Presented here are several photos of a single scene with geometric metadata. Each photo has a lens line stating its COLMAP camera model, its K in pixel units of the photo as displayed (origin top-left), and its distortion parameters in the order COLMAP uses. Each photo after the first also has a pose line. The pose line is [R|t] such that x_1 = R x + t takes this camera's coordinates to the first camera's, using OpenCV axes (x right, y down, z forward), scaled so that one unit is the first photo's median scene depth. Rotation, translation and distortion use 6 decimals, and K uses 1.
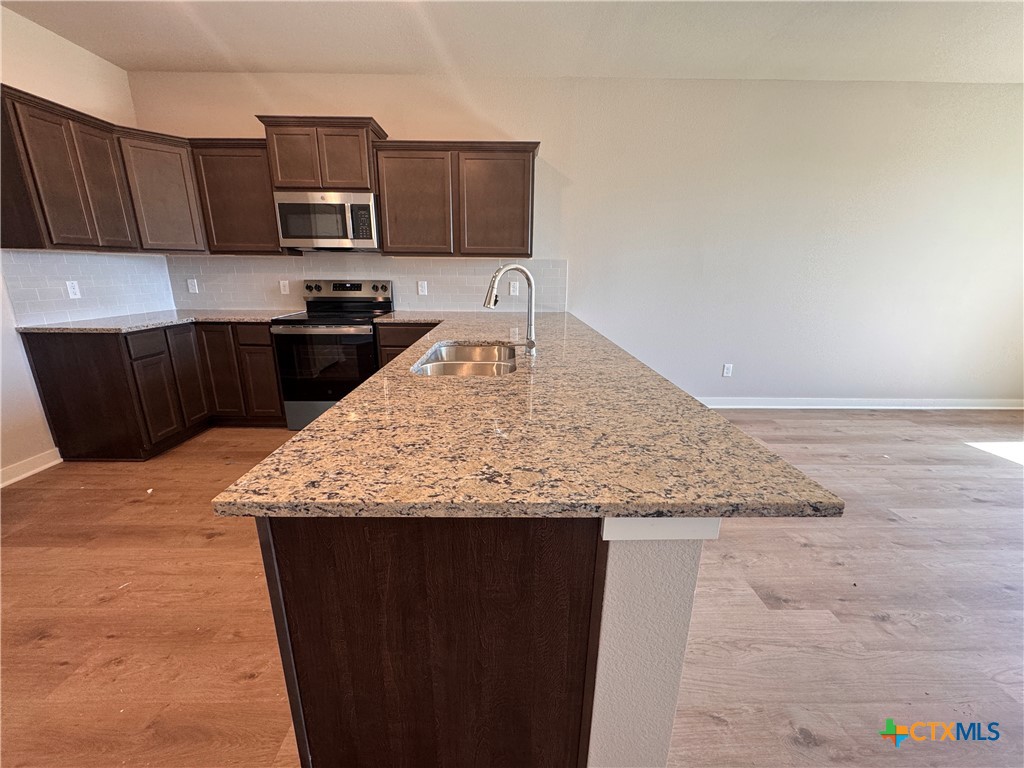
lens RADIAL K [[408.5, 0, 511.4], [0, 408.5, 383.1], [0, 0, 1]] dist [-0.002839, 0.000860]
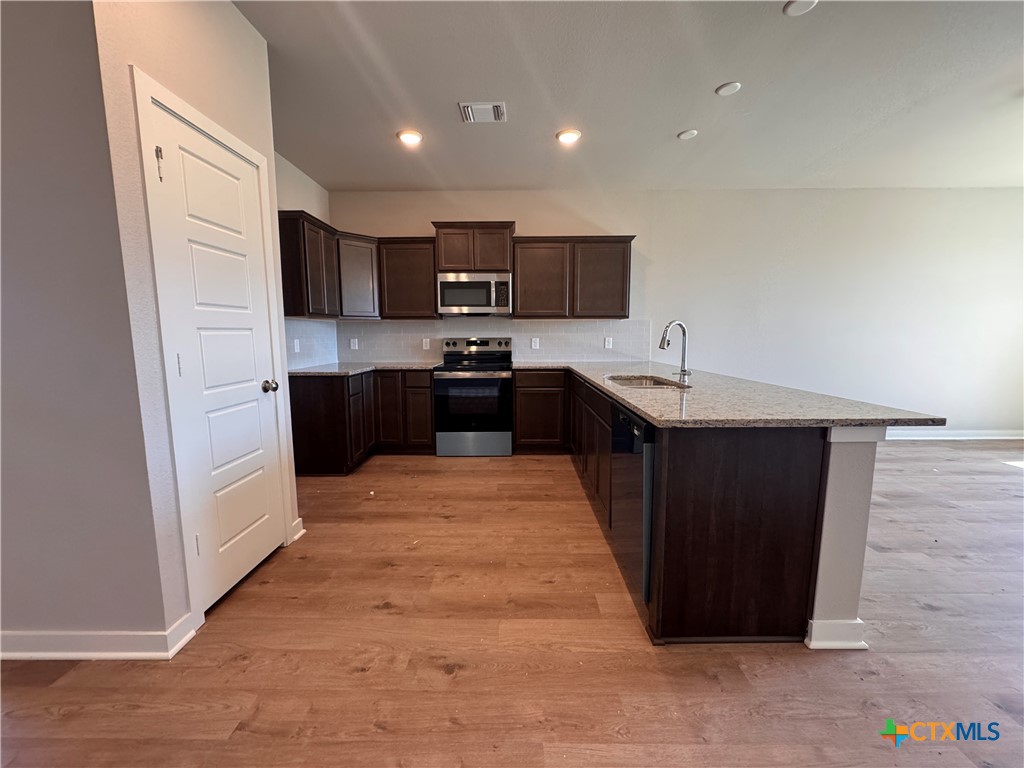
lens RADIAL K [[408.5, 0, 512.4], [0, 408.5, 382.5], [0, 0, 1]] dist [-0.002839, 0.000860]
pose [[0.999795, -0.010501, -0.017292, -0.315138], [0.007782, 0.988594, -0.150405, 0.088035], [0.018675, 0.150240, 0.988473, -0.265131]]
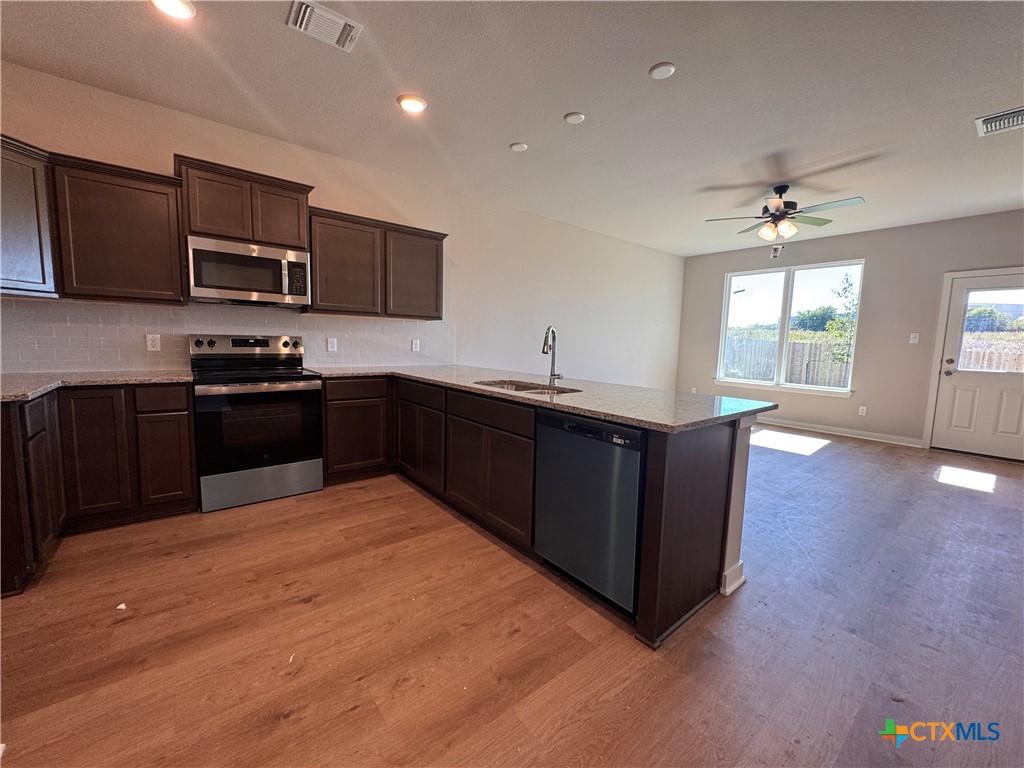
lens RADIAL K [[408.5, 0, 510.5], [0, 408.5, 383.0], [0, 0, 1]] dist [-0.002839, 0.000860]
pose [[0.782926, -0.051787, 0.619955, -0.595223], [0.143853, 0.984592, -0.099422, 0.030939], [-0.605254, 0.167022, 0.778313, -0.051517]]
